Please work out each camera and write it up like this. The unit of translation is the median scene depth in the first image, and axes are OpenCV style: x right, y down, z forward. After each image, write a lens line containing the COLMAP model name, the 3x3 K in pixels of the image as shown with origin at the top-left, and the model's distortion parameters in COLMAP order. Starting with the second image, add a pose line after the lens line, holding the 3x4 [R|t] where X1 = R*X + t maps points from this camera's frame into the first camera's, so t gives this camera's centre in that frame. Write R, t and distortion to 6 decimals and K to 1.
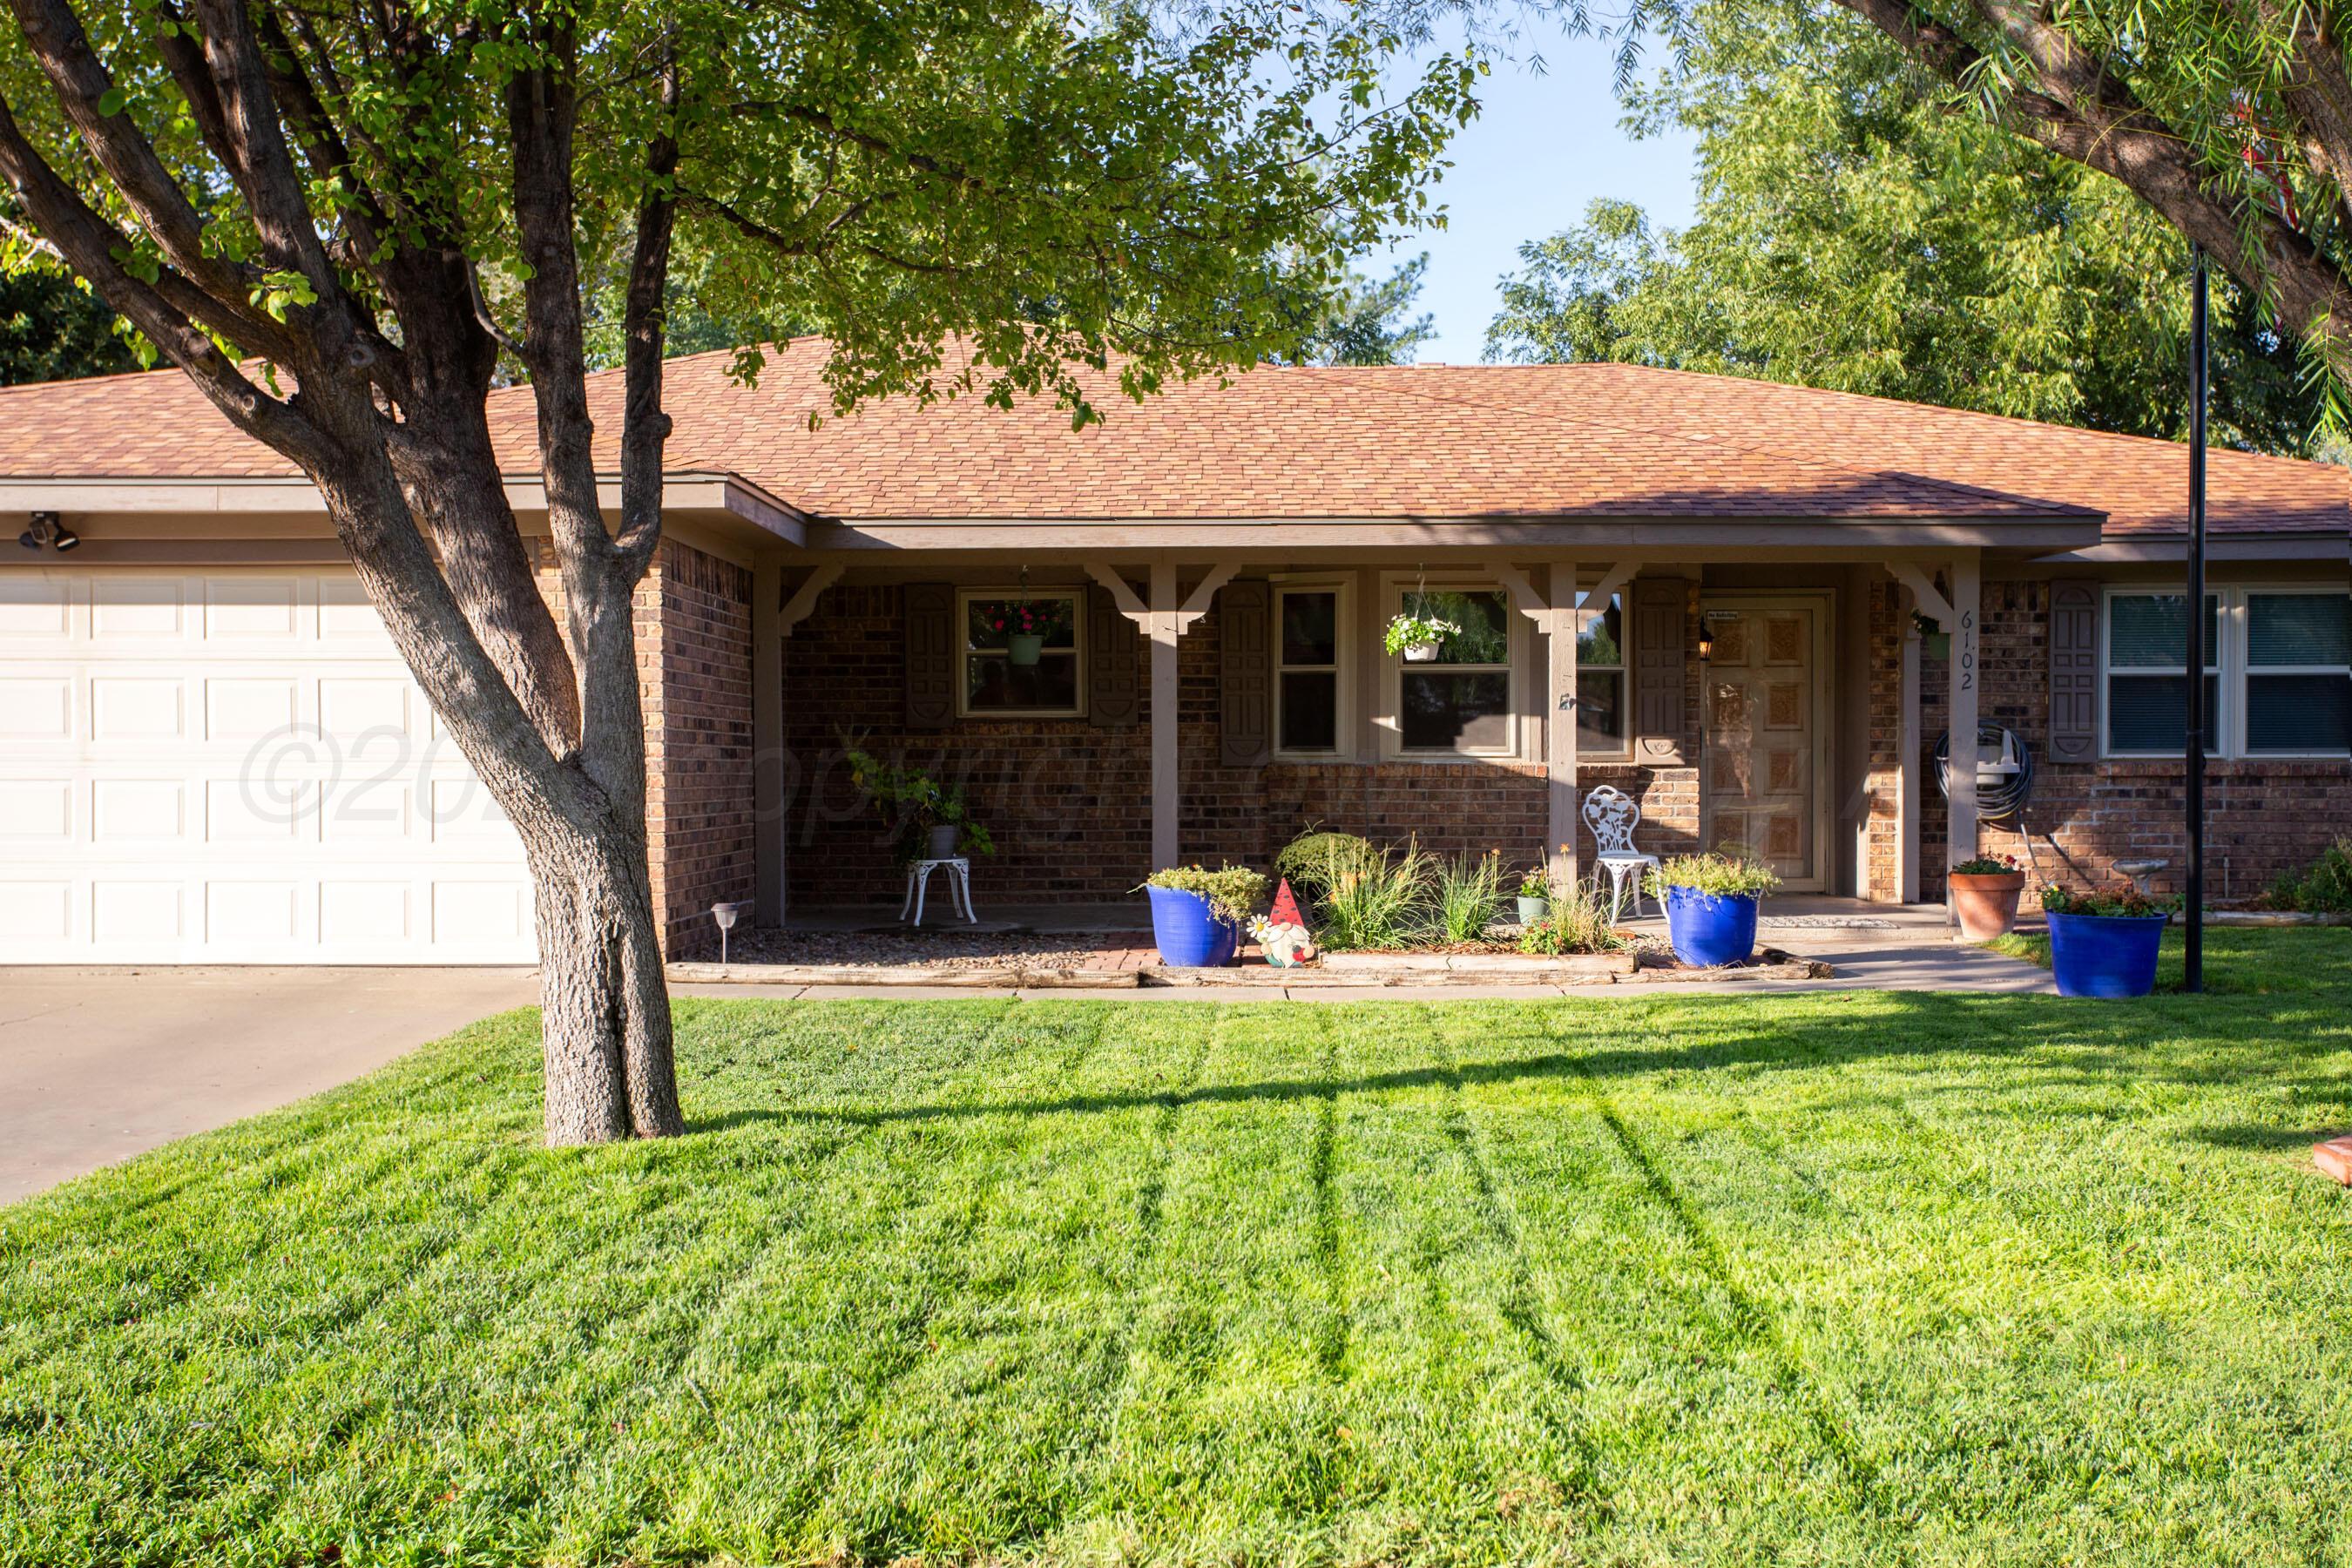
lens RADIAL K [[2616.2, 0, 1176.0], [0, 2616.2, 784.0], [0, 0, 1]] dist [-0.066236, 0.000635]
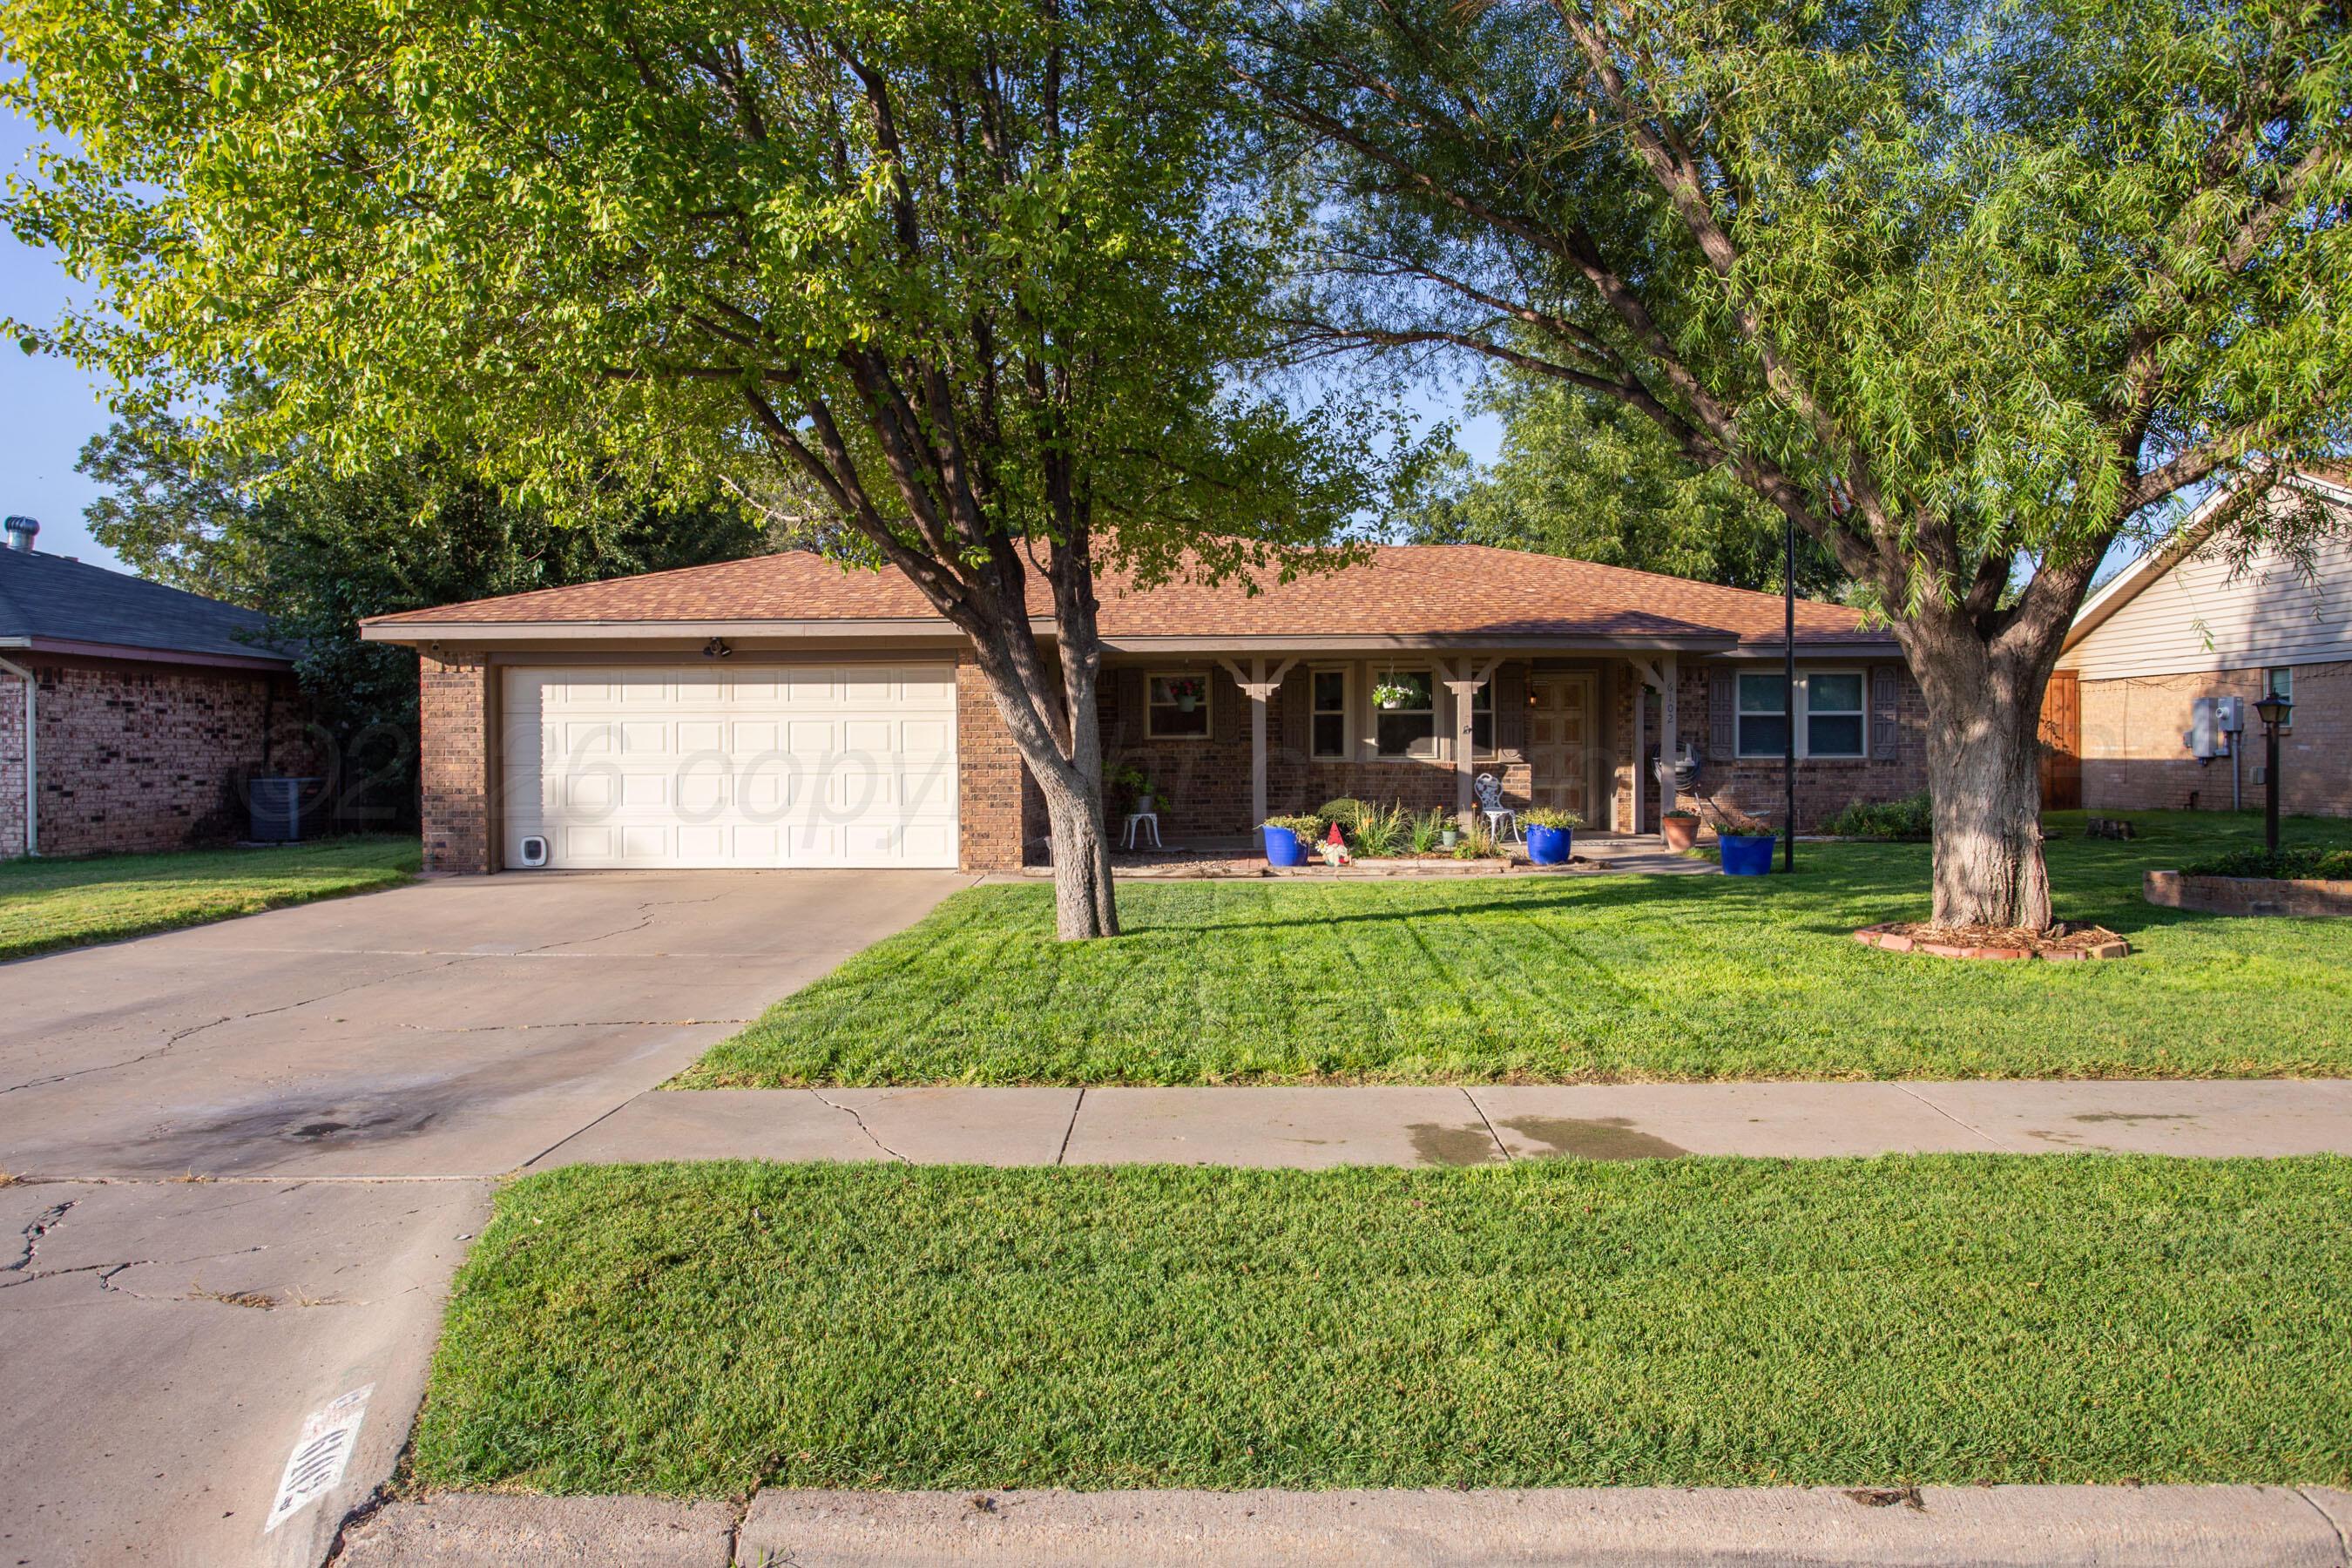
lens RADIAL K [[1685.5, 0, 1176.0], [0, 1685.5, 784.0], [0, 0, 1]] dist [-0.122327, 0.000565]
pose [[0.999063, -0.004231, 0.043078, -0.122356], [0.003981, 0.999975, 0.005885, 0.000148], [-0.043102, -0.005708, 0.999054, -0.238361]]
